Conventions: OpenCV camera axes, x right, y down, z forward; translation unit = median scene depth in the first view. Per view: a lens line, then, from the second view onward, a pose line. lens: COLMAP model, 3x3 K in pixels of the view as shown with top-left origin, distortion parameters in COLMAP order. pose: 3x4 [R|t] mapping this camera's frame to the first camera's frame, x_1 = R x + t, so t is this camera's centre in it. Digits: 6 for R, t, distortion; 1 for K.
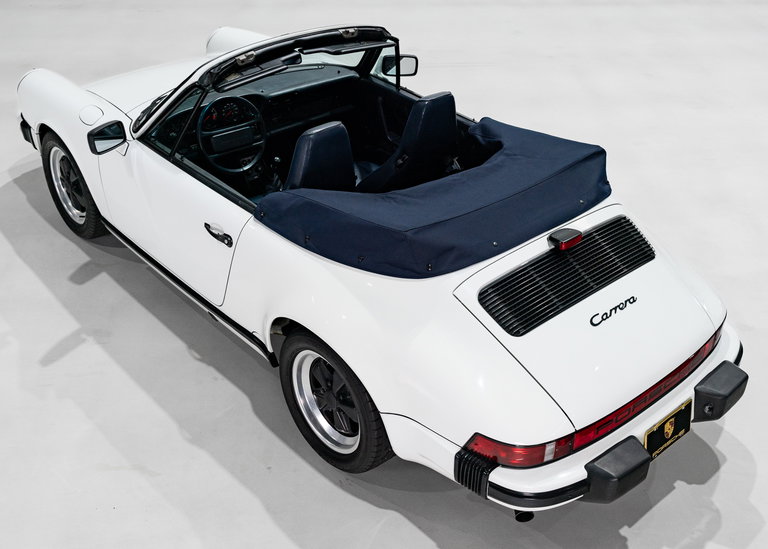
lens RADIAL K [[892.9, 0, 404.6], [0, 892.9, 270.3], [0, 0, 1]] dist [0.013582, 0.000000]
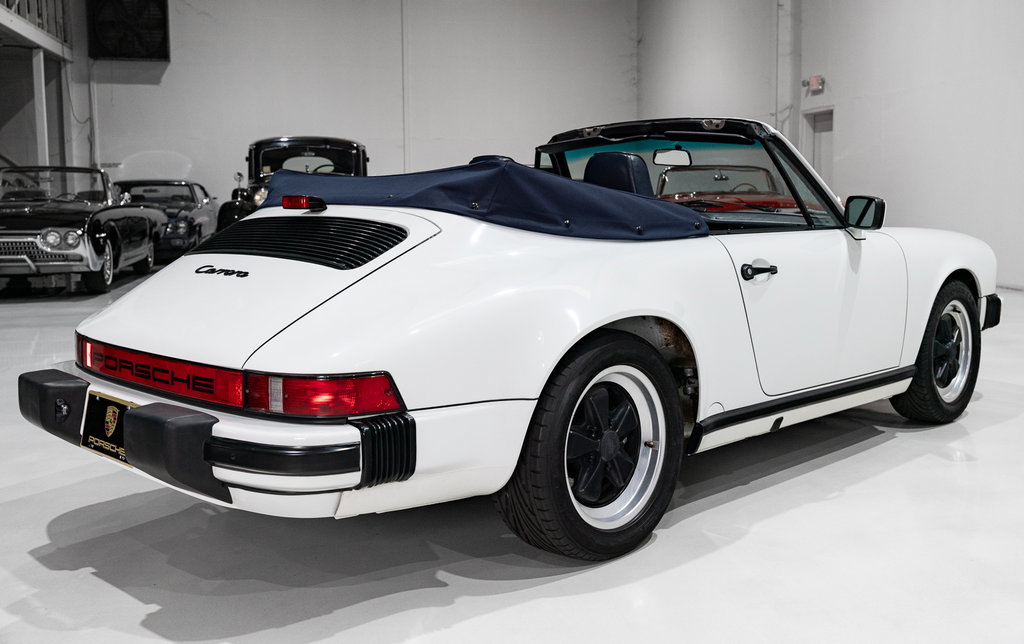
lens RADIAL K [[1019.7, 0, 510.0], [0, 1019.7, 312.3], [0, 0, 1]] dist [0.045454, 0.000000]
pose [[0.041011, 0.067758, -0.996859, 1.069519], [-0.540403, 0.840682, 0.034910, -0.083707], [0.840406, 0.537274, 0.071094, 1.138933]]
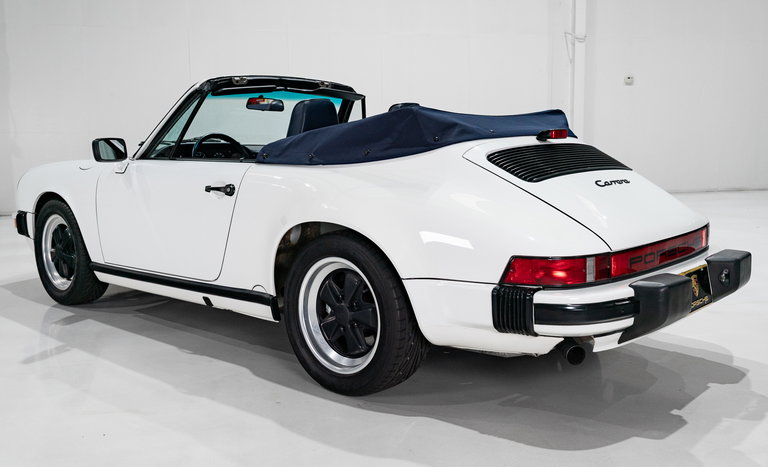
lens RADIAL K [[753.3, 0, 386.0], [0, 753.3, 218.7], [0, 0, 1]] dist [0.008320, 0.000000]
pose [[0.993322, -0.059220, 0.099020, -0.116580], [0.097216, 0.891791, -0.441881, 0.437916], [-0.062137, 0.448556, 0.891592, 0.246959]]
